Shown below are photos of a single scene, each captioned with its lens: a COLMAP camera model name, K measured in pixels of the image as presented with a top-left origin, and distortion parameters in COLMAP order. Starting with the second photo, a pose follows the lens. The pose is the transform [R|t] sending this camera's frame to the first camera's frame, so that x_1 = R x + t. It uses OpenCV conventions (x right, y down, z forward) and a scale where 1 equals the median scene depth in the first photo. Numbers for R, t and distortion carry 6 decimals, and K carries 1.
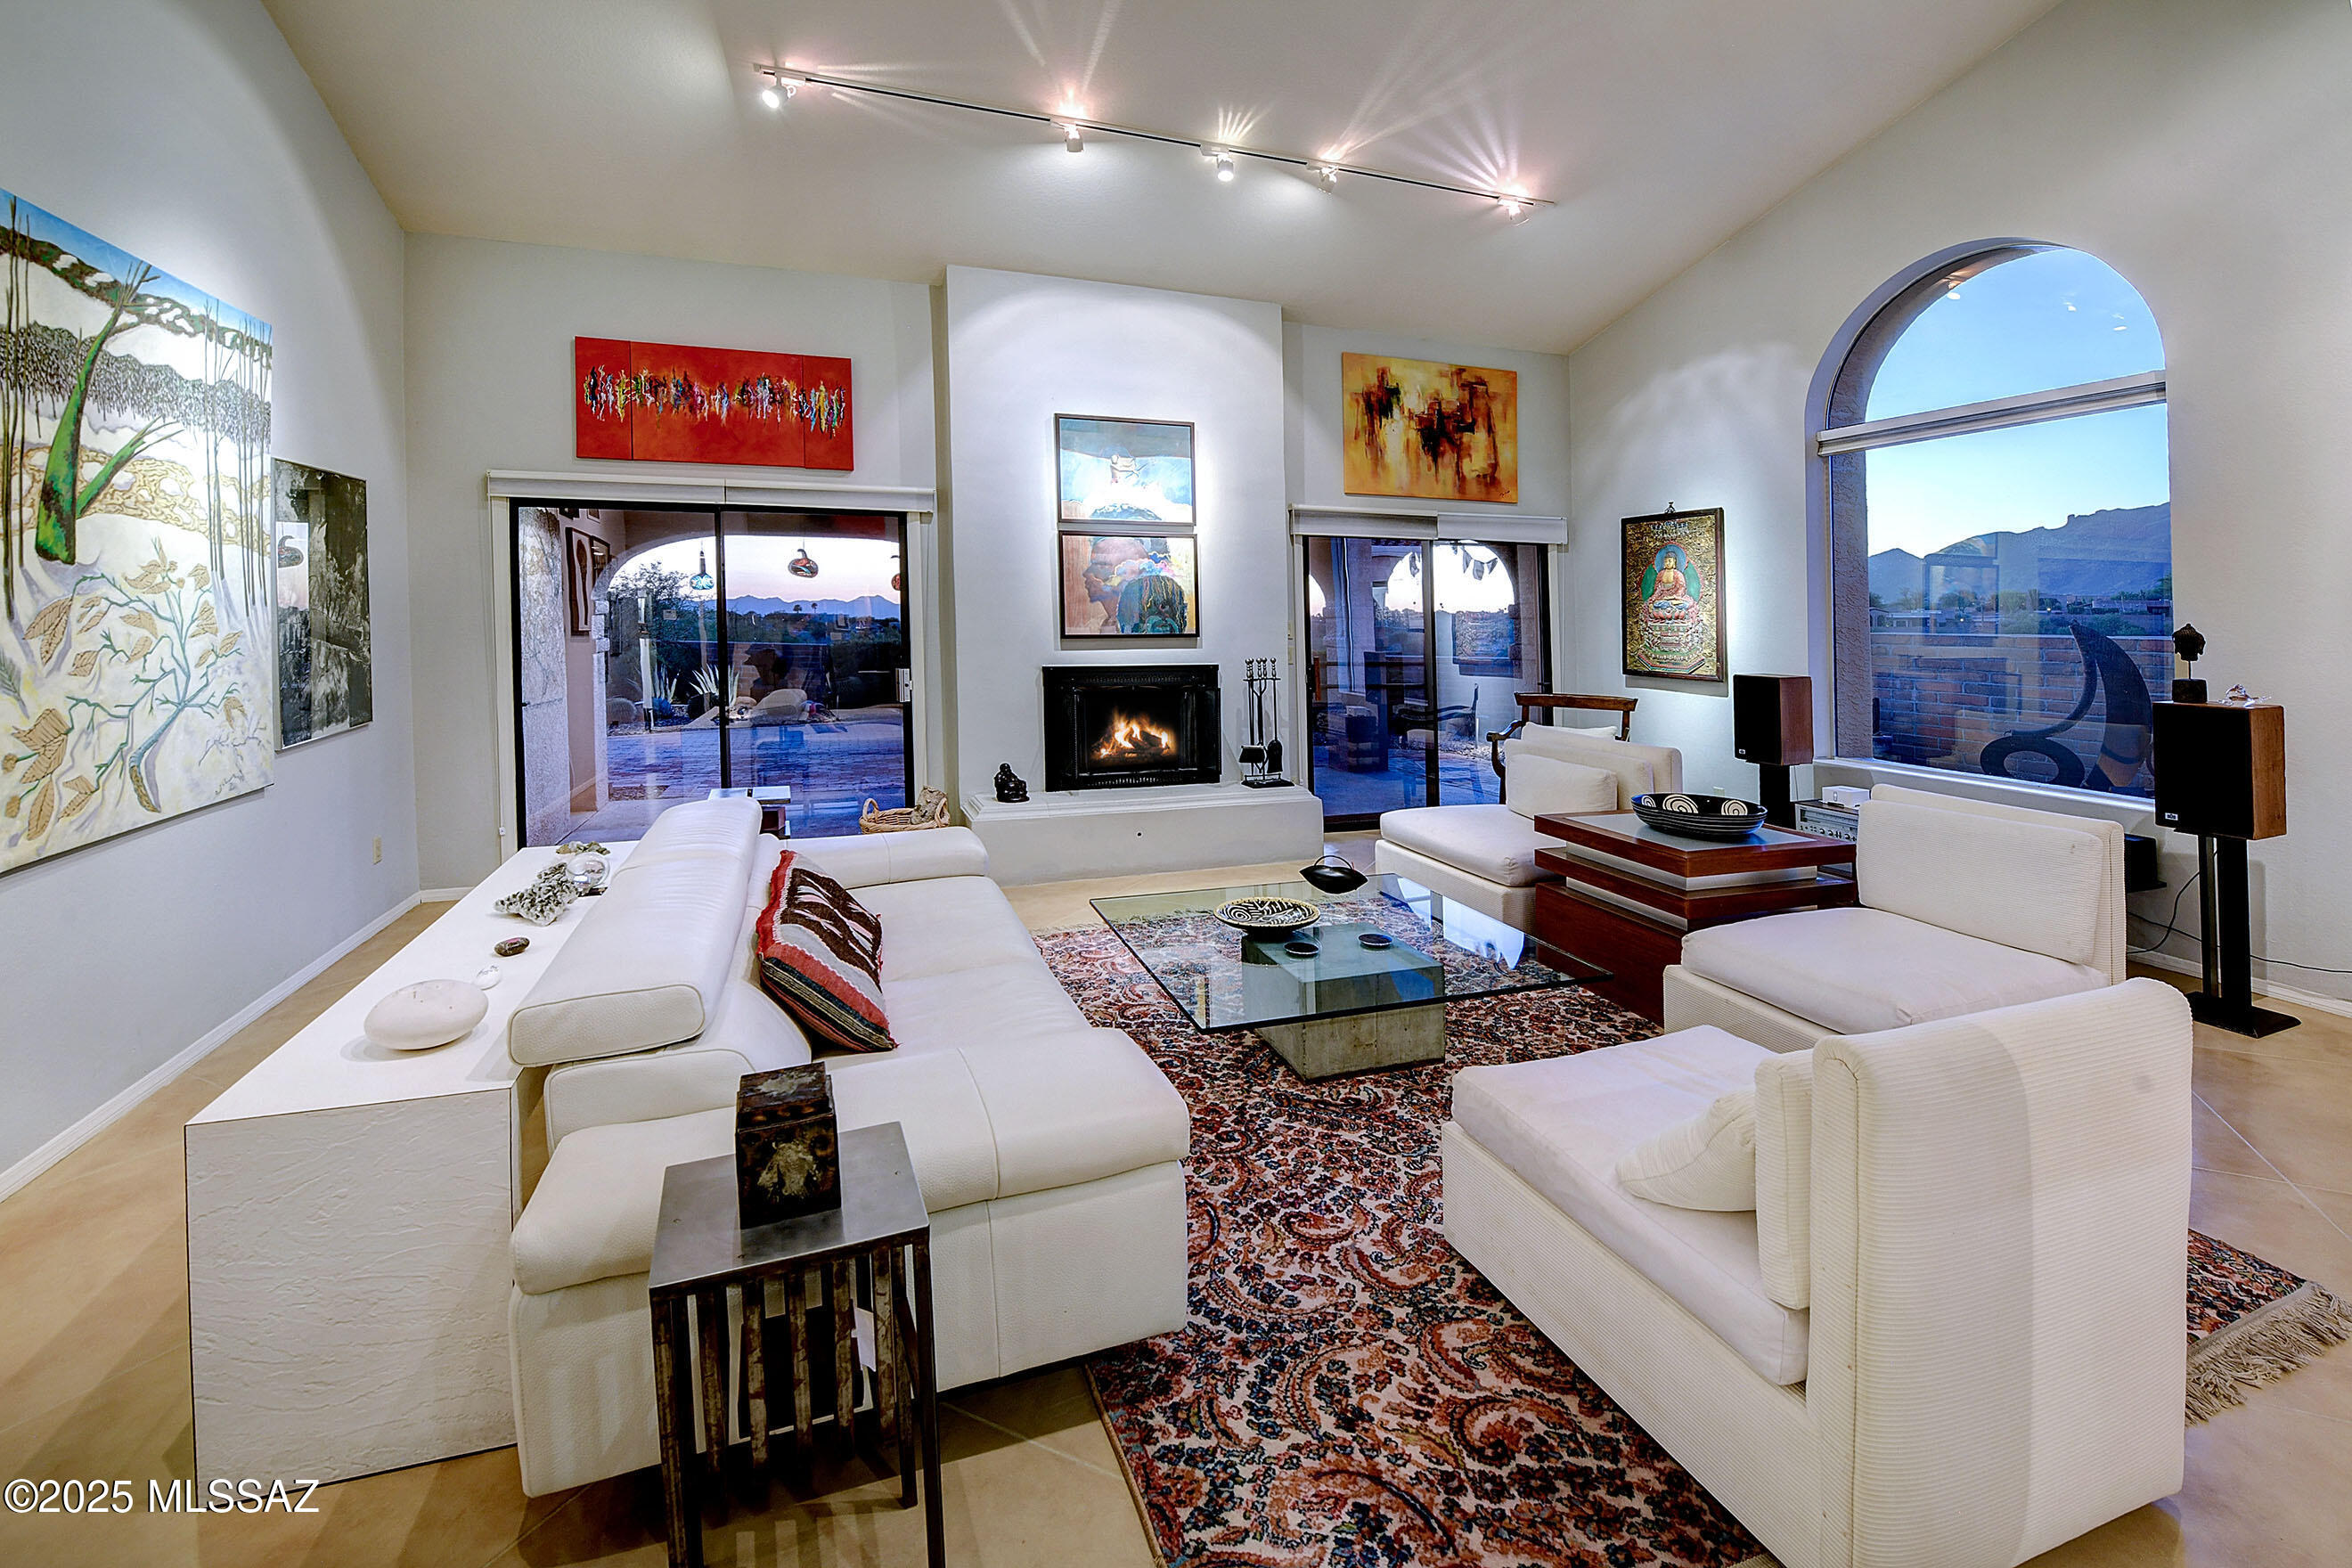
lens RADIAL K [[979.4, 0, 1174.9], [0, 979.4, 812.5], [0, 0, 1]] dist [-0.014546, -0.002533]
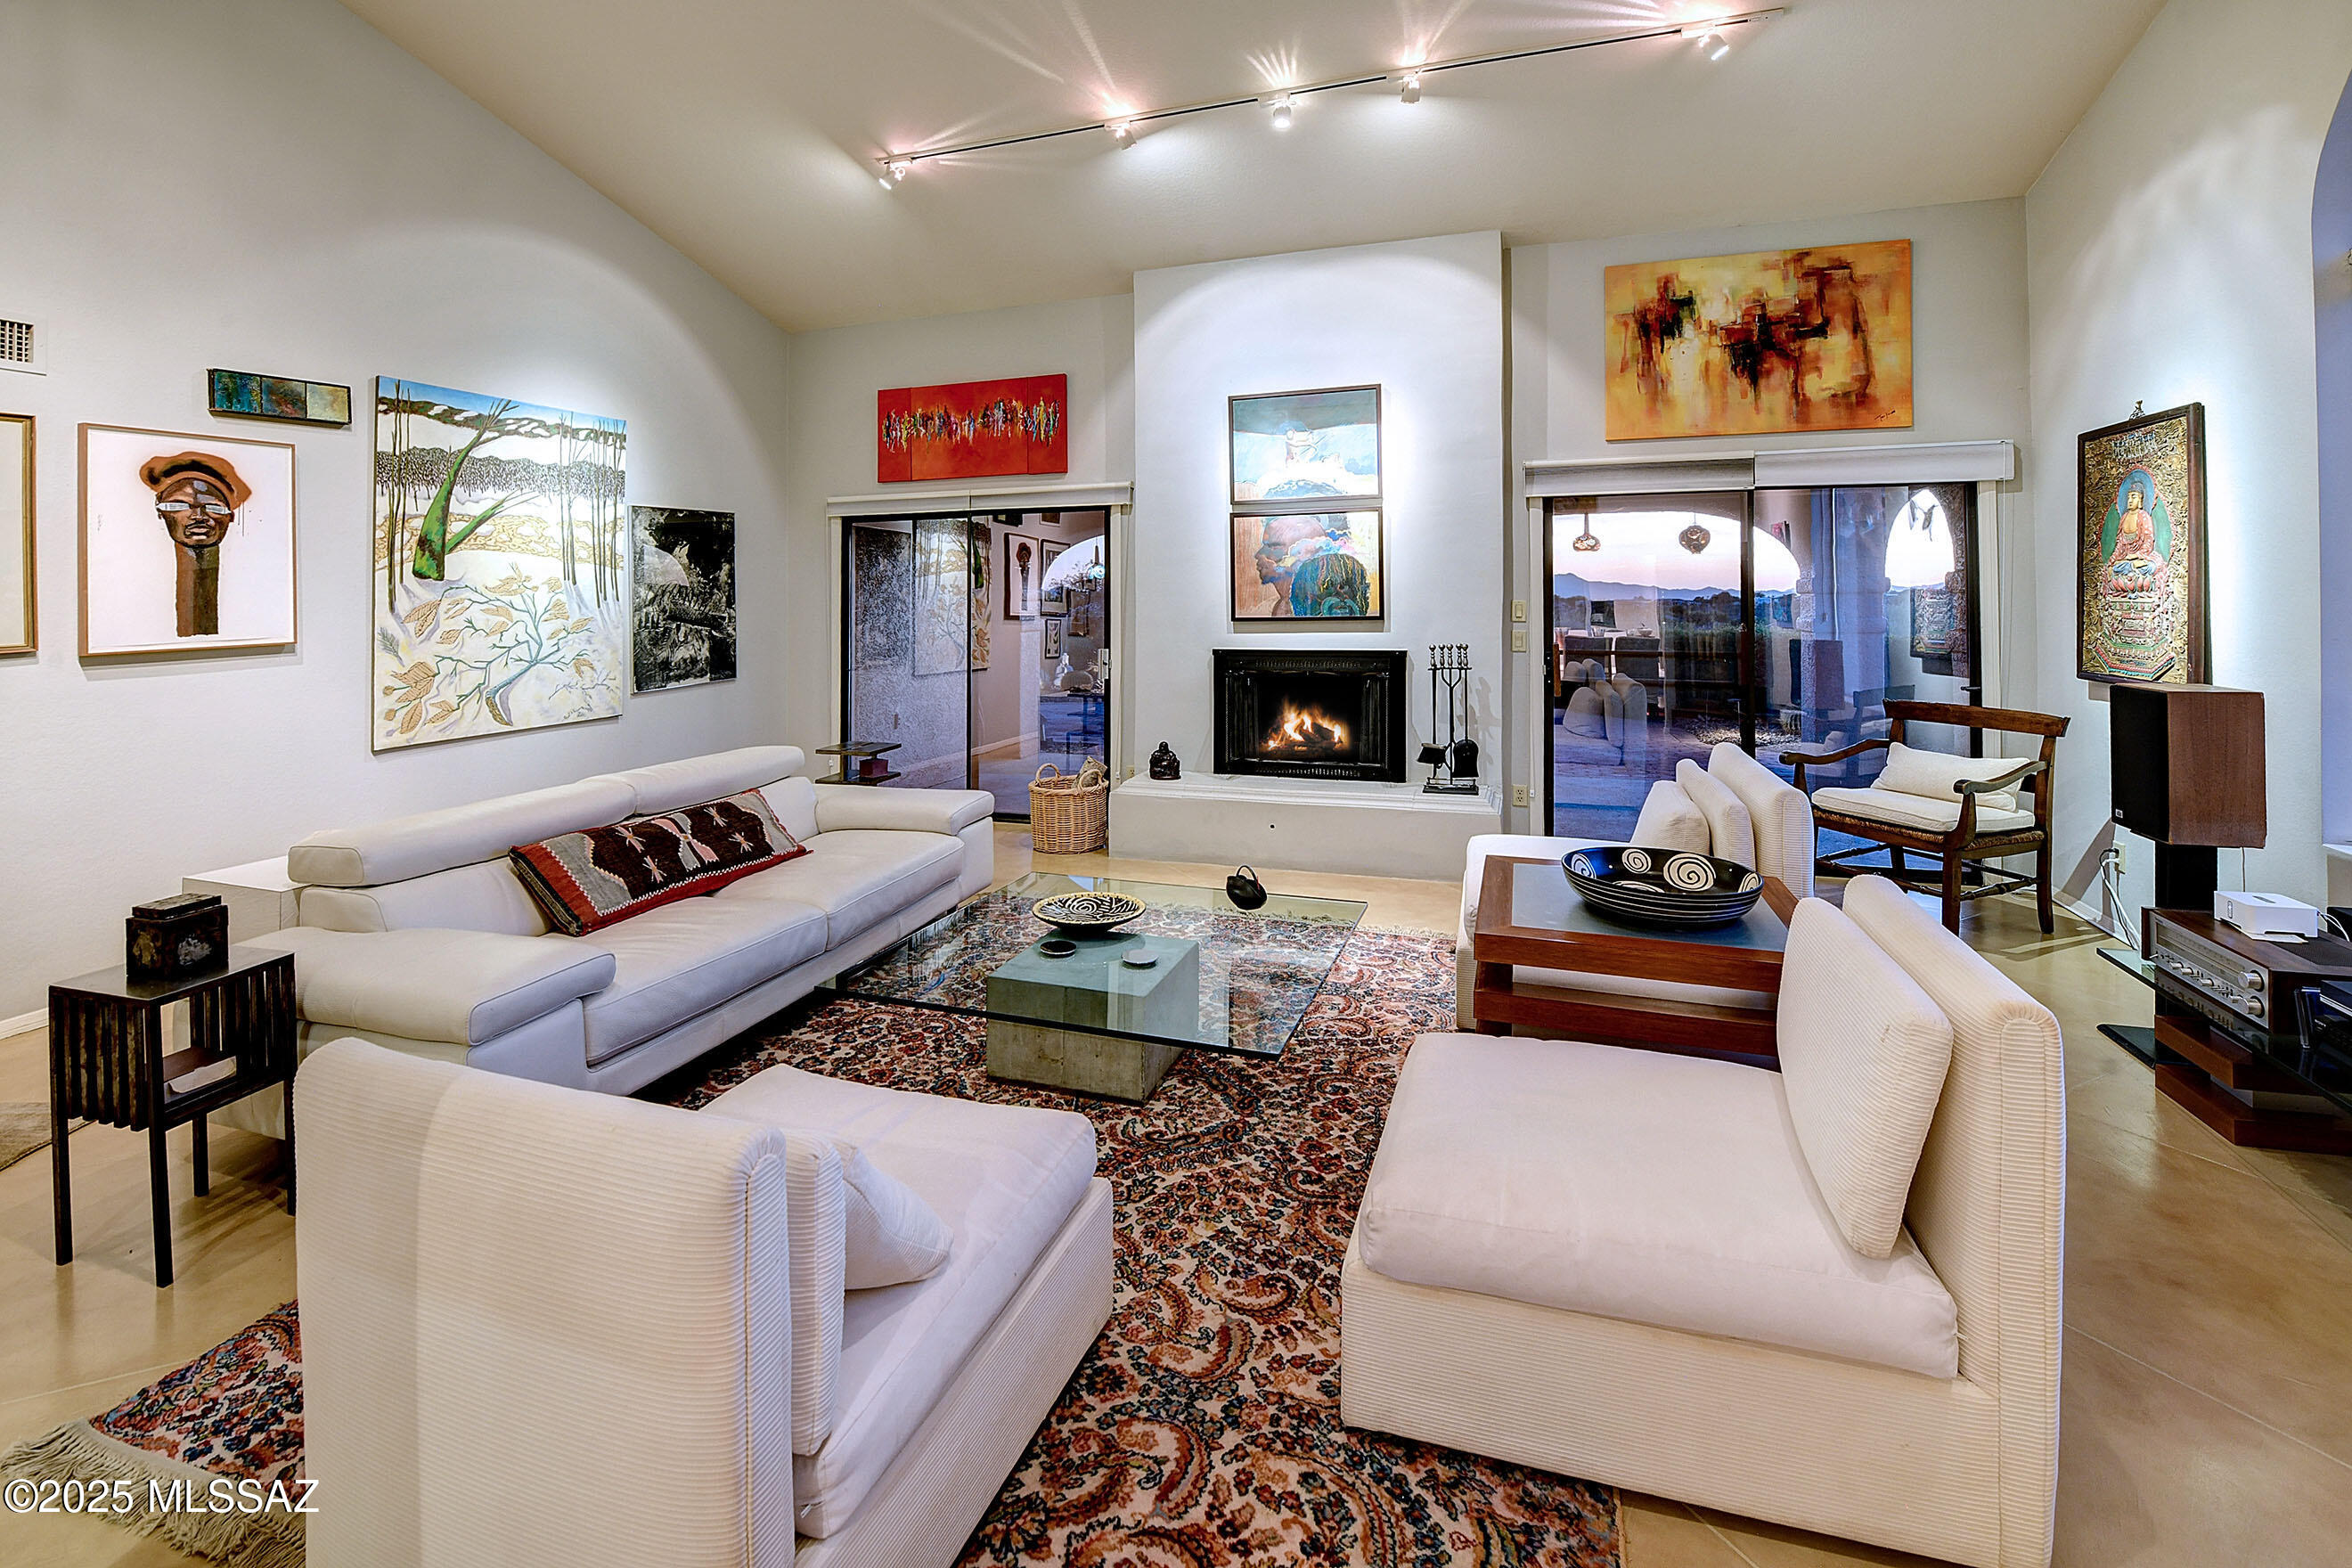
lens RADIAL K [[990.4, 0, 1176.0], [0, 990.4, 784.0], [0, 0, 1]] dist [-0.015905, -0.000677]
pose [[0.790993, 0.099282, -0.603716, 0.479117], [-0.105283, 0.994114, 0.025541, -0.034466], [0.602699, 0.043358, 0.796790, 0.178120]]
